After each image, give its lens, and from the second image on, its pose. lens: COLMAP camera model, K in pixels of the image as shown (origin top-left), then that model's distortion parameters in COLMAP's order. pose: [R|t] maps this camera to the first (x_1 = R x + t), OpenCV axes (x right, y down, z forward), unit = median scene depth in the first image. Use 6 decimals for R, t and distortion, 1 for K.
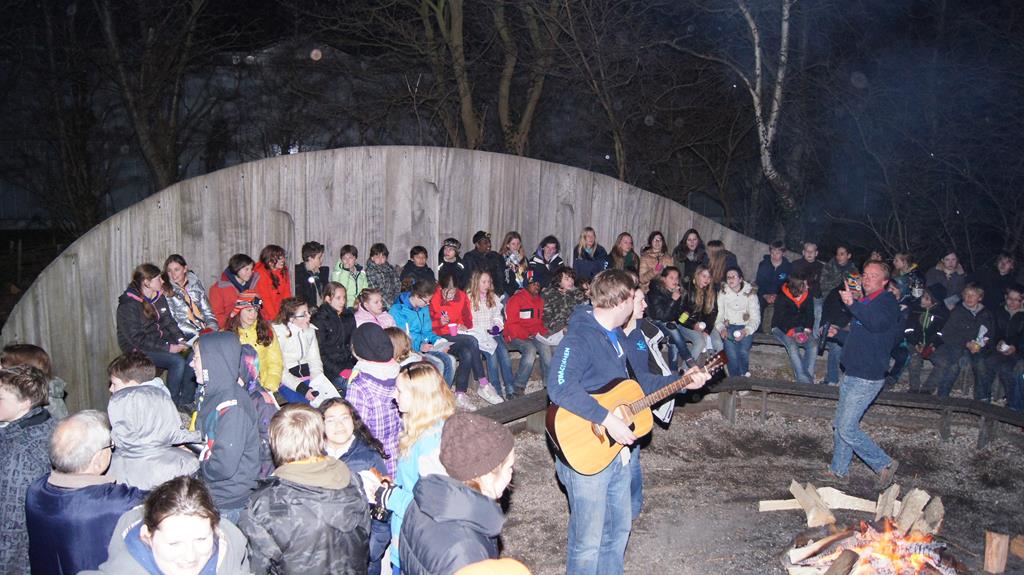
lens RADIAL K [[801.5, 0, 512.0], [0, 801.5, 287.5], [0, 0, 1]] dist [-0.051077, 0.000833]
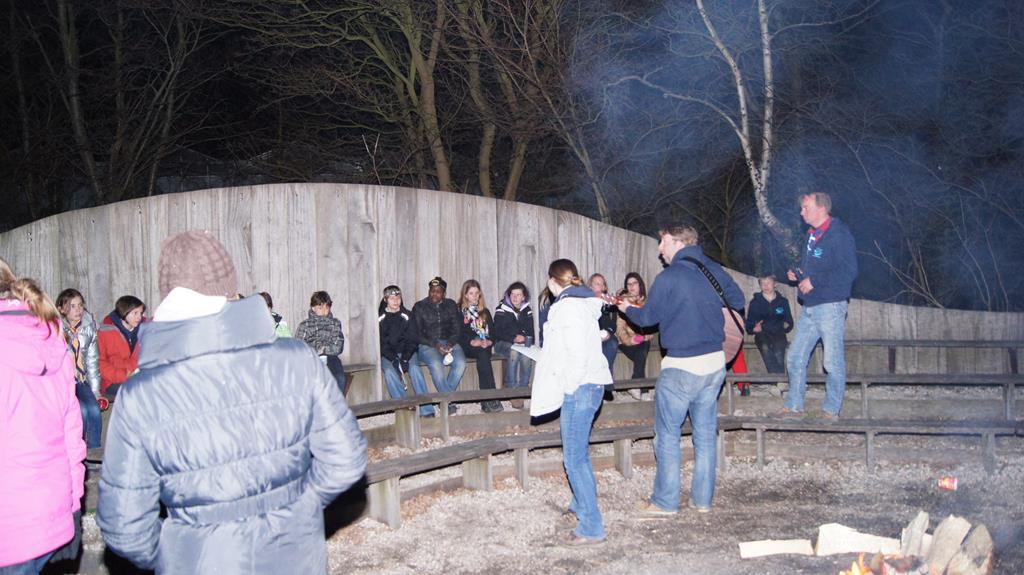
lens RADIAL K [[801.5, 0, 512.0], [0, 801.5, 287.5], [0, 0, 1]] dist [-0.051077, 0.000833]
pose [[0.997683, -0.056302, -0.038202, 0.080781], [0.049852, 0.987011, -0.152723, 0.076464], [0.046305, 0.150464, 0.987530, 0.125595]]
